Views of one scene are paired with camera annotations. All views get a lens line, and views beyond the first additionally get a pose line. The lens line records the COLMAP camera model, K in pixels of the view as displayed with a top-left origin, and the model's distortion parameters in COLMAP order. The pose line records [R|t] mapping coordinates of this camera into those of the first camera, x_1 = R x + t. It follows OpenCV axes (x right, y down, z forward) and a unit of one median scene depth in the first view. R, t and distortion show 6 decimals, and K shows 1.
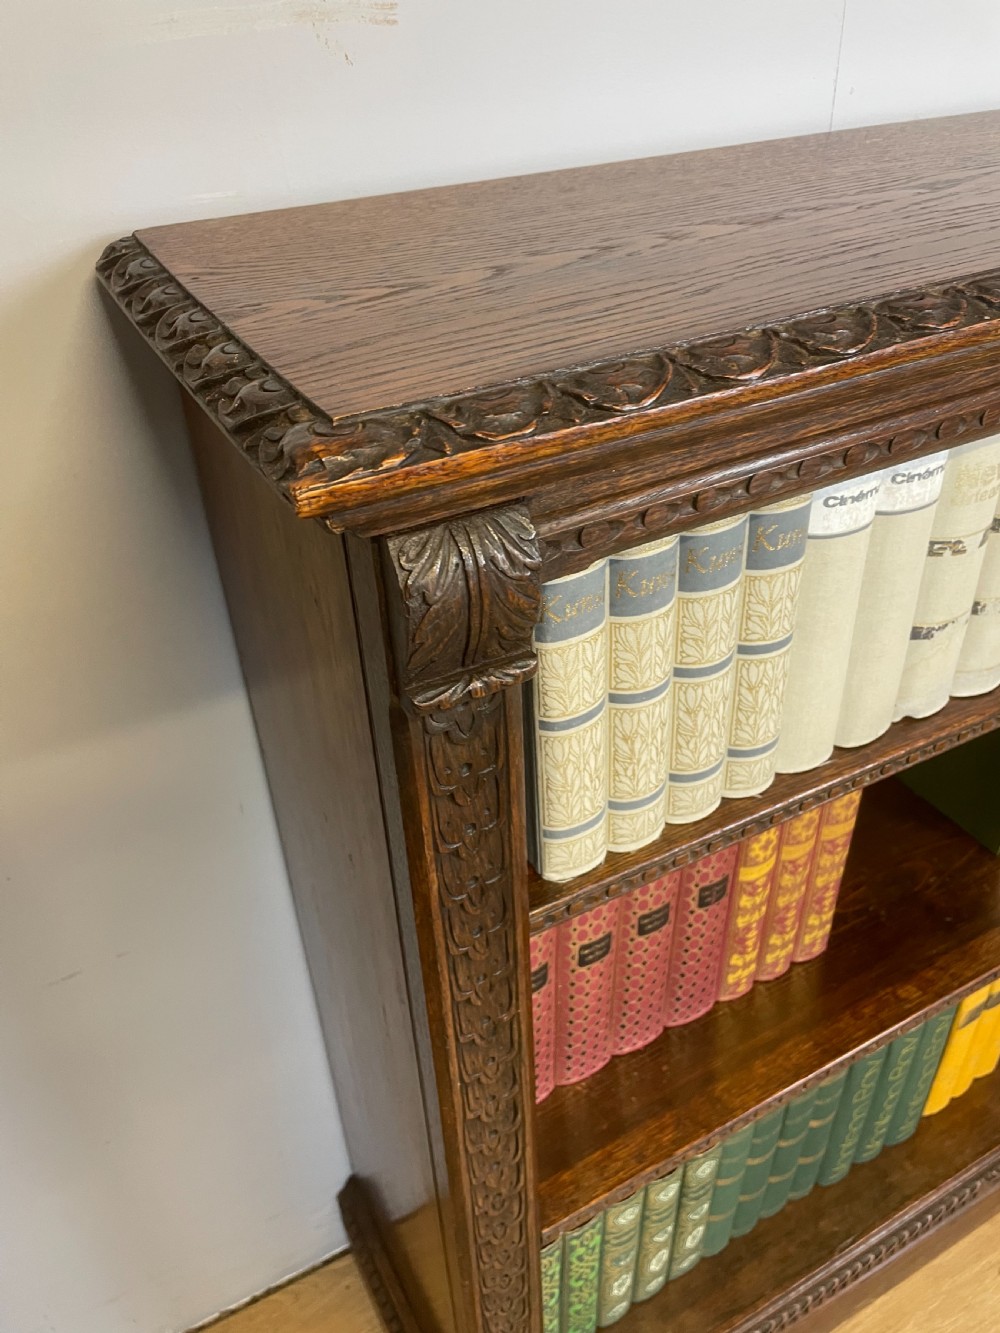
lens RADIAL K [[1003.1, 0, 494.7], [0, 1003.1, 662.0], [0, 0, 1]] dist [0.100634, -0.131760]
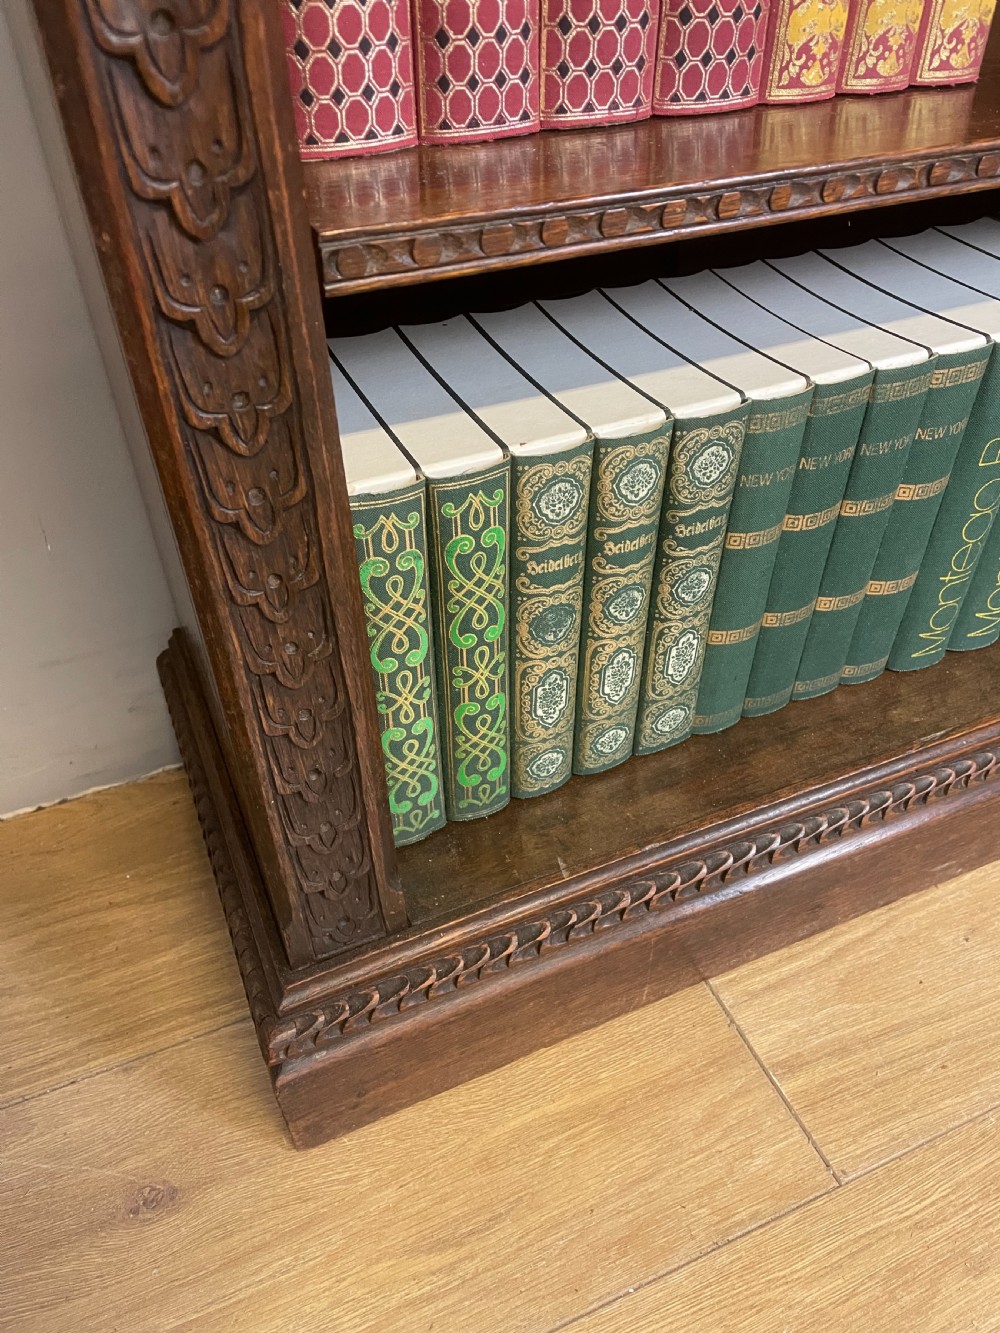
lens RADIAL K [[1003.1, 0, 494.7], [0, 1003.1, 662.0], [0, 0, 1]] dist [0.100634, -0.131760]
pose [[0.996017, 0.071257, -0.053588, 0.220779], [-0.065480, 0.992550, 0.102746, 0.964848], [0.060511, -0.098828, 0.993263, 0.763269]]
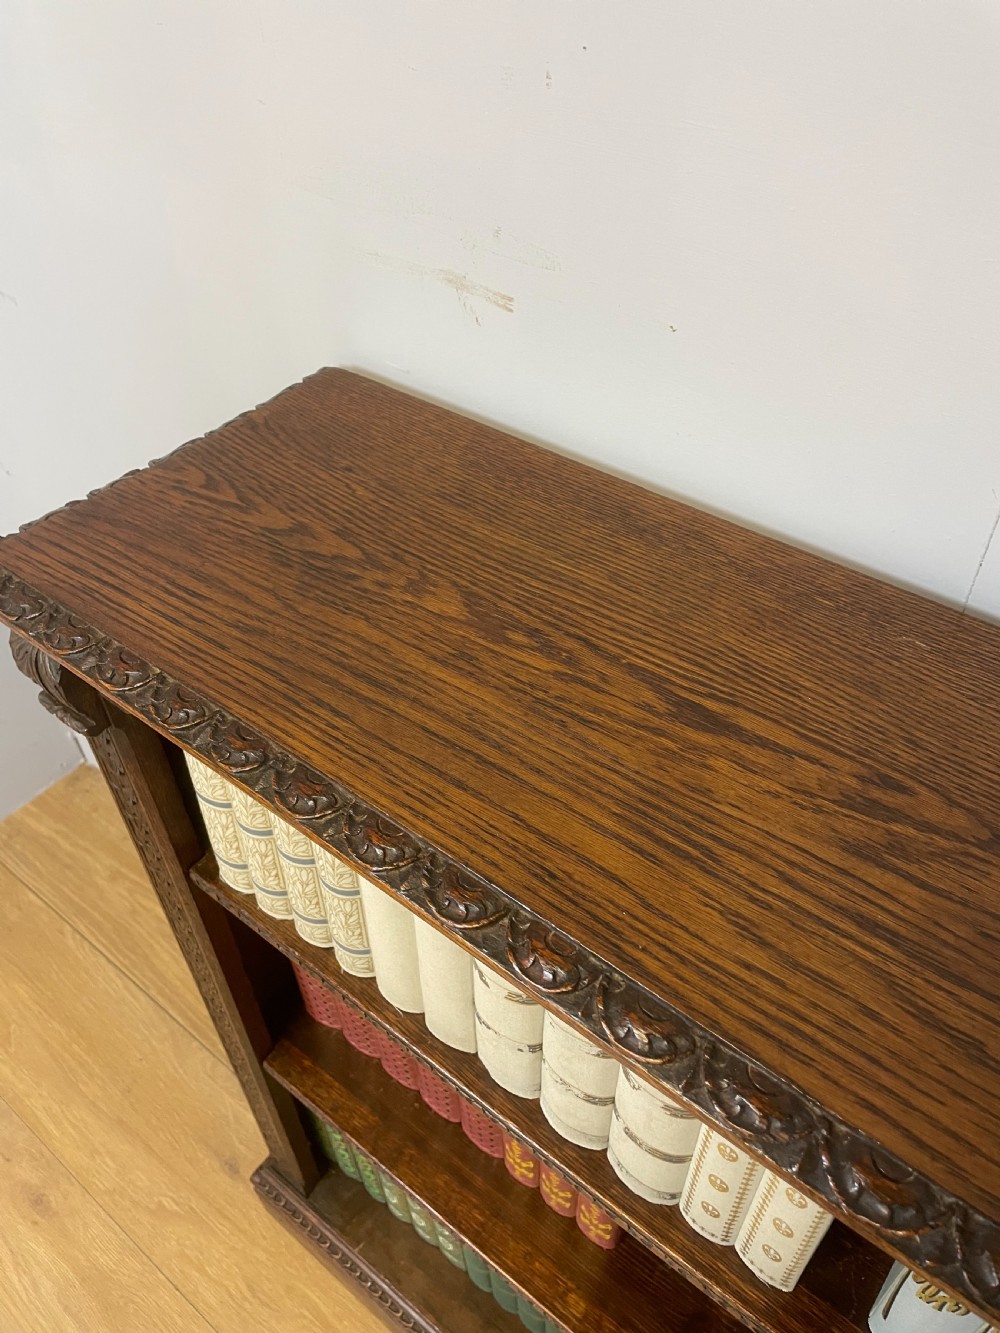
lens RADIAL K [[1003.1, 0, 494.7], [0, 1003.1, 662.0], [0, 0, 1]] dist [0.100634, -0.131760]
pose [[0.397038, 0.650036, -0.647931, 1.032176], [-0.520642, 0.740898, 0.424267, -0.896578], [0.755839, 0.168890, 0.632600, 0.328148]]
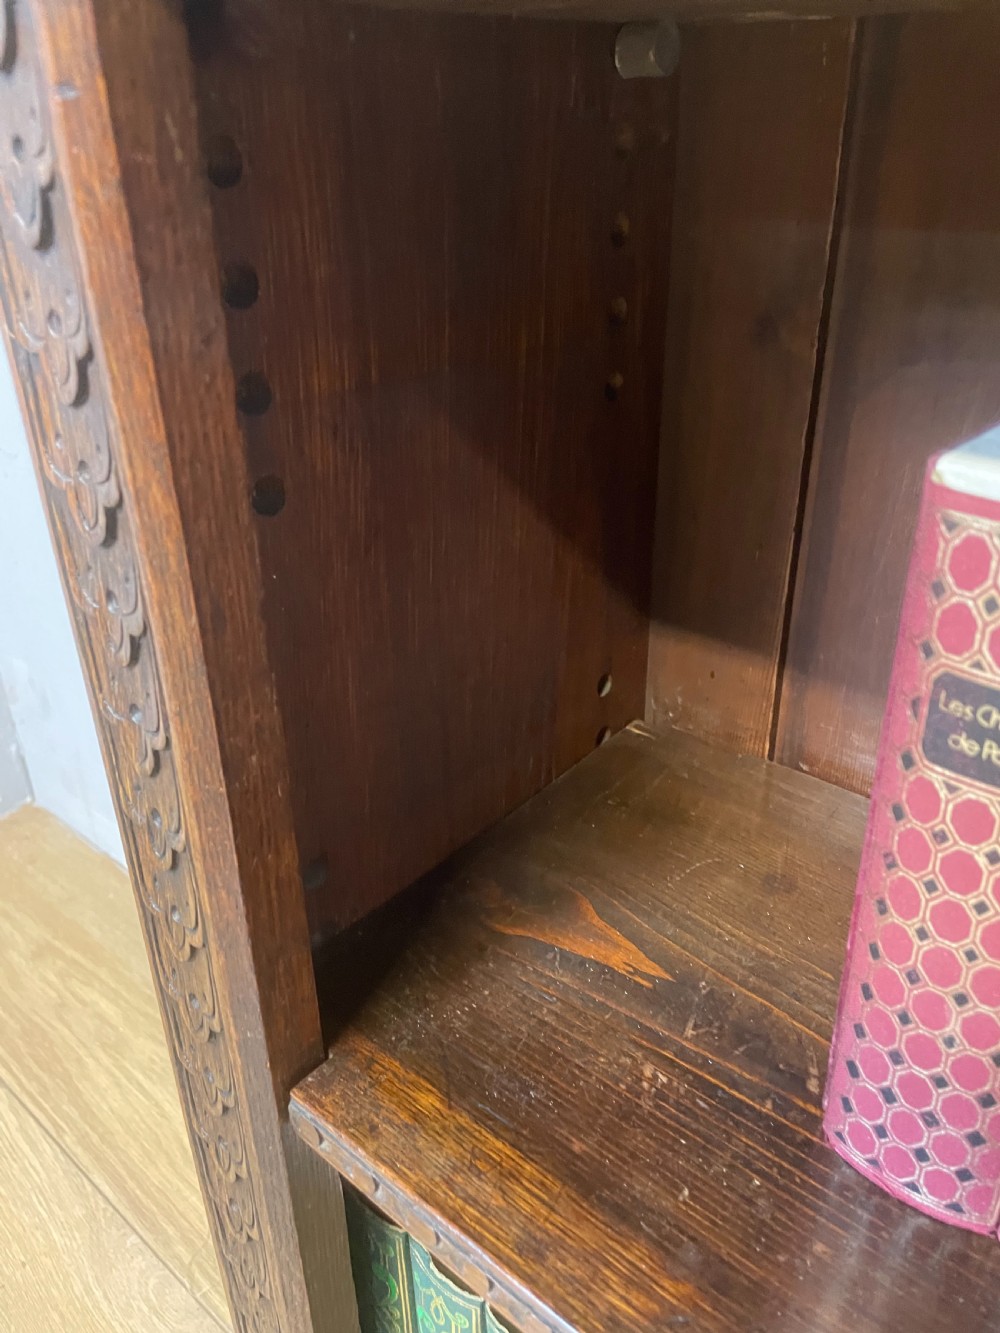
lens RADIAL K [[1003.1, 0, 494.7], [0, 1003.1, 662.0], [0, 0, 1]] dist [0.100634, -0.131760]
pose [[0.357977, 0.457800, -0.813801, 0.503016], [-0.534076, 0.815301, 0.223713, 0.347496], [0.765908, 0.354547, 0.536359, 1.047216]]
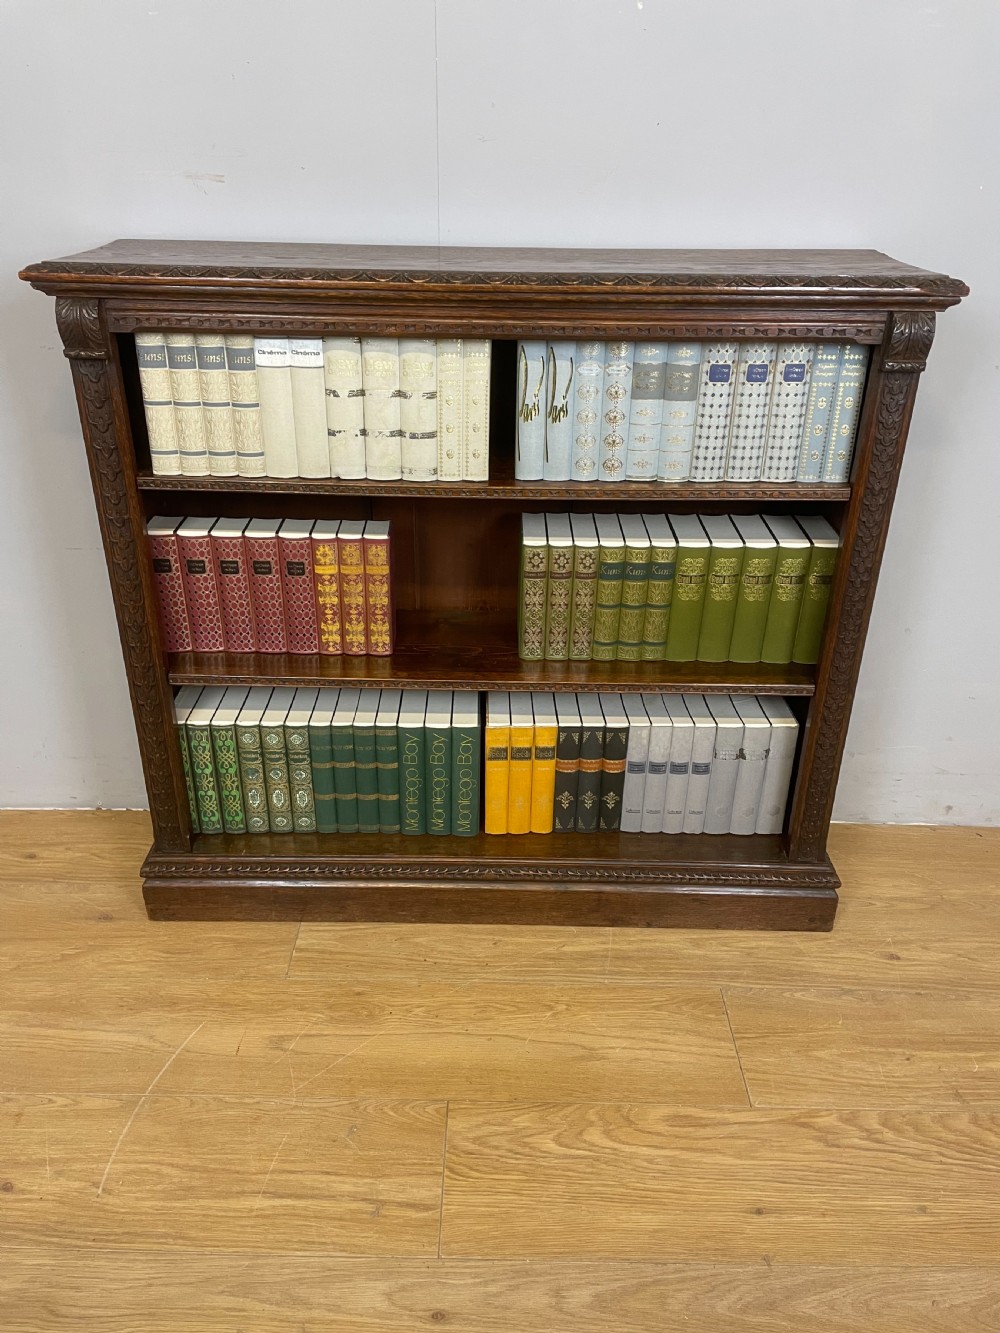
lens RADIAL K [[1003.1, 0, 494.7], [0, 1003.1, 662.0], [0, 0, 1]] dist [0.100634, -0.131760]
pose [[0.878279, 0.264858, -0.398091, 2.221367], [-0.313012, 0.947855, -0.059947, 0.612192], [0.361455, 0.177258, 0.915385, -1.159117]]
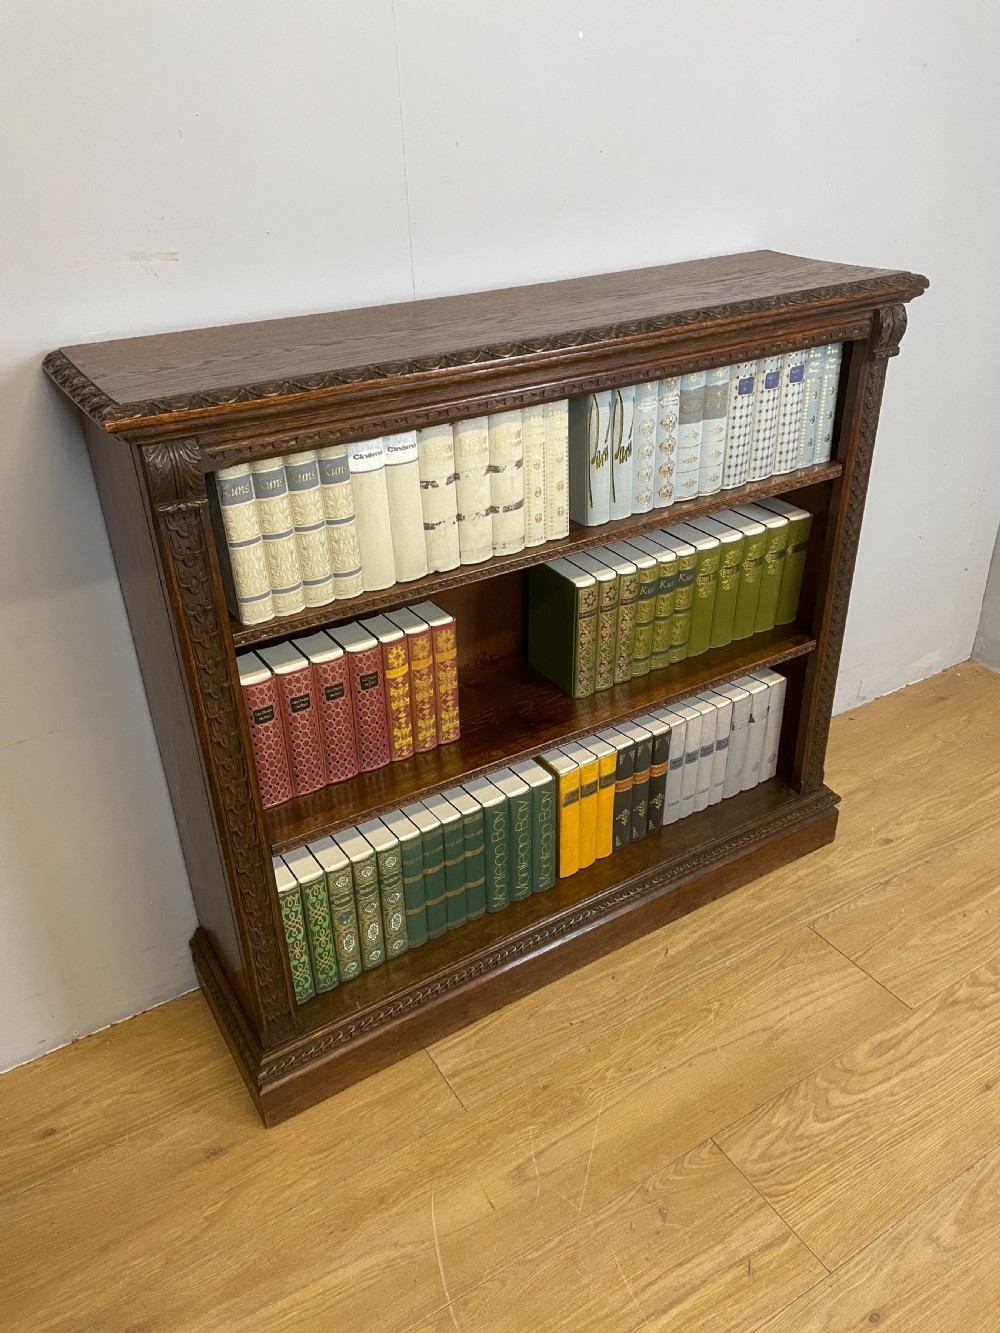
lens RADIAL K [[1003.1, 0, 494.7], [0, 1003.1, 662.0], [0, 0, 1]] dist [0.100634, -0.131760]
pose [[0.998094, -0.022135, 0.057605, 0.510663], [0.027705, 0.994824, -0.097763, 0.570598], [-0.055143, 0.099172, 0.993541, -1.352576]]
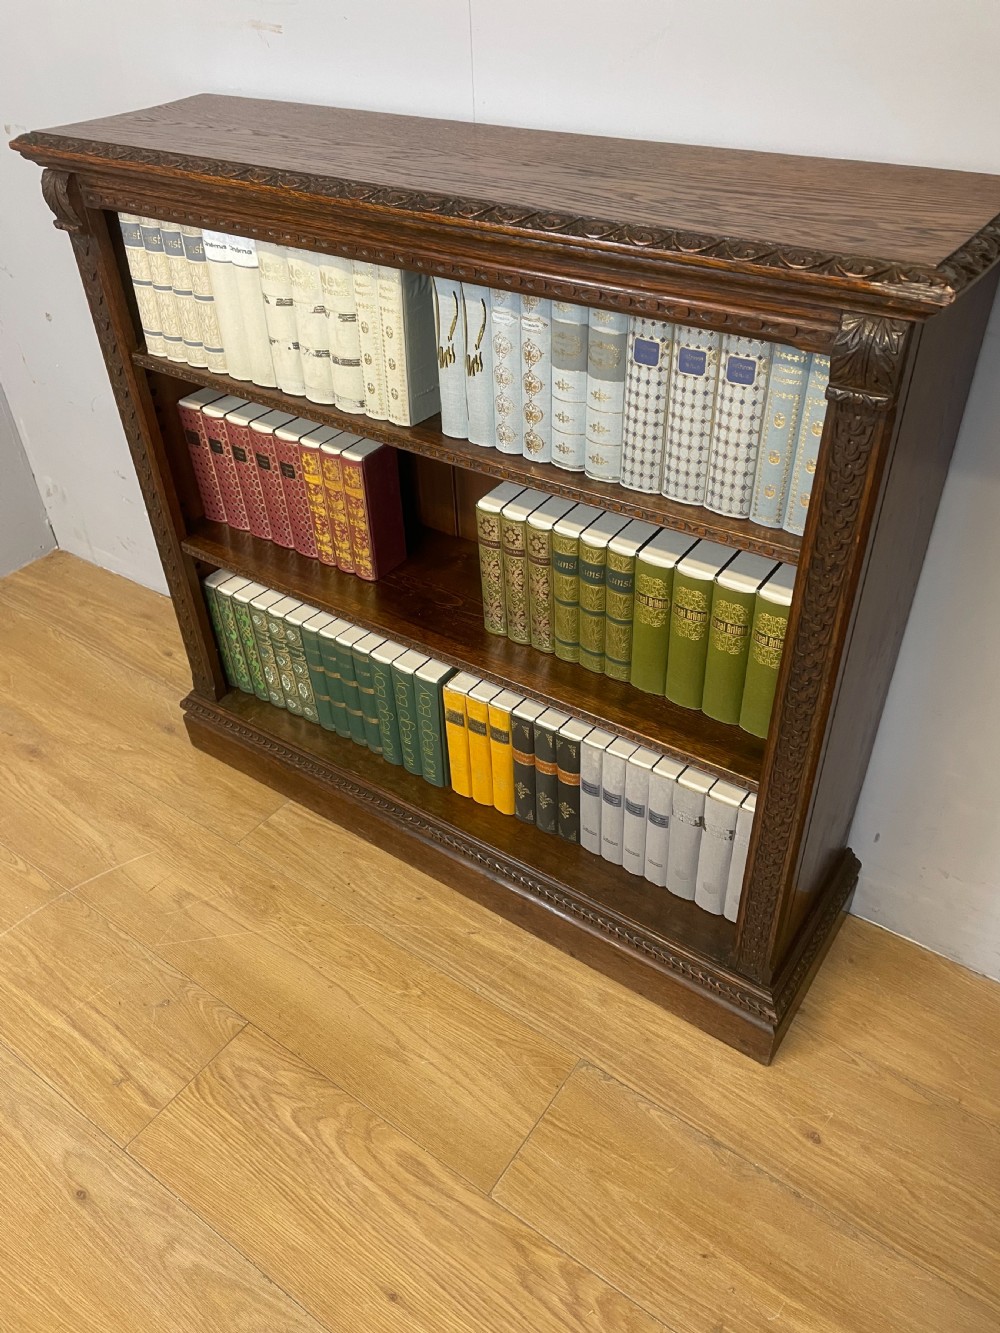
lens RADIAL K [[1003.1, 0, 494.7], [0, 1003.1, 662.0], [0, 0, 1]] dist [0.100634, -0.131760]
pose [[0.448407, 0.566321, -0.691529, 3.073389], [-0.504073, 0.799125, 0.327580, -0.525545], [0.738134, 0.201692, 0.643801, 0.075583]]
